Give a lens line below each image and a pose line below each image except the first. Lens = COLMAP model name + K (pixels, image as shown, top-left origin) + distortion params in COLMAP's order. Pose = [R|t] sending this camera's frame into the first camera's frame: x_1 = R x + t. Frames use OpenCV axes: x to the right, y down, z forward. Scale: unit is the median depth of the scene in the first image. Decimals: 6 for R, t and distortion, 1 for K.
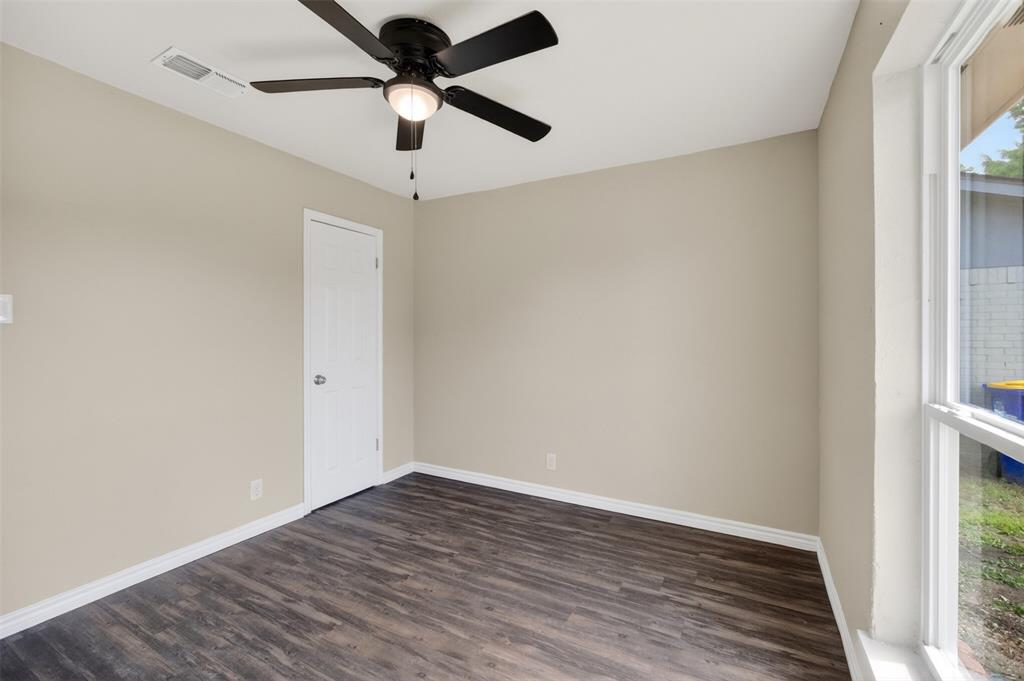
lens RADIAL K [[442.5, 0, 508.9], [0, 442.5, 329.5], [0, 0, 1]] dist [-0.010152, 0.000960]
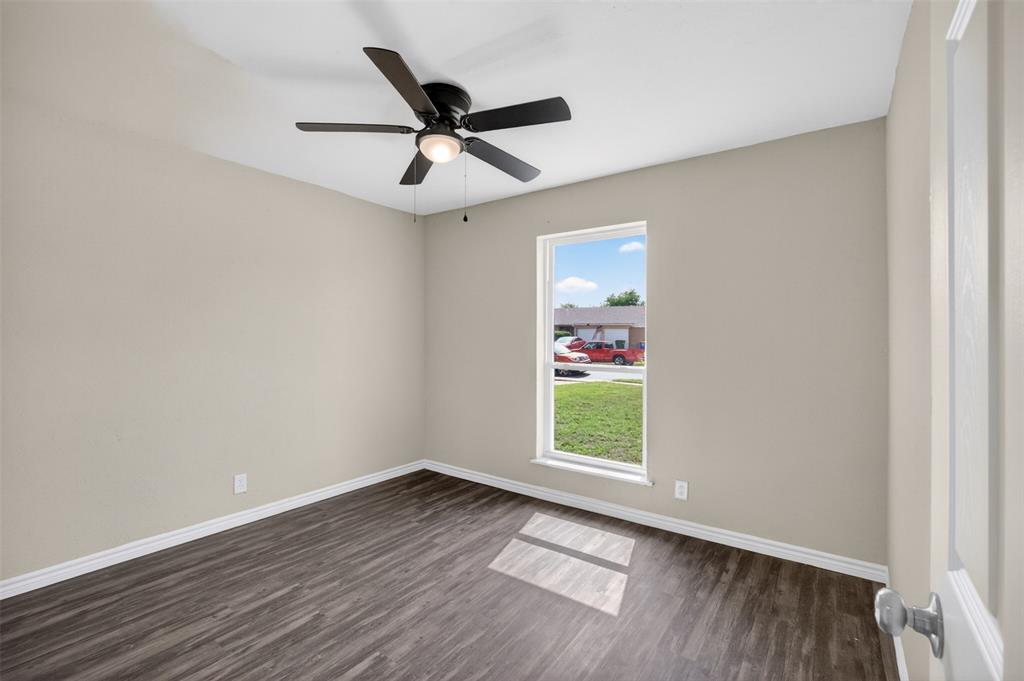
lens RADIAL K [[460.0, 0, 507.6], [0, 460.0, 330.6], [0, 0, 1]] dist [-0.009347, 0.000421]
pose [[0.121273, 0.012976, 0.992534, -1.026648], [-0.006713, 0.999902, -0.012252, -0.002572], [-0.992596, -0.005177, 0.121348, 0.477969]]
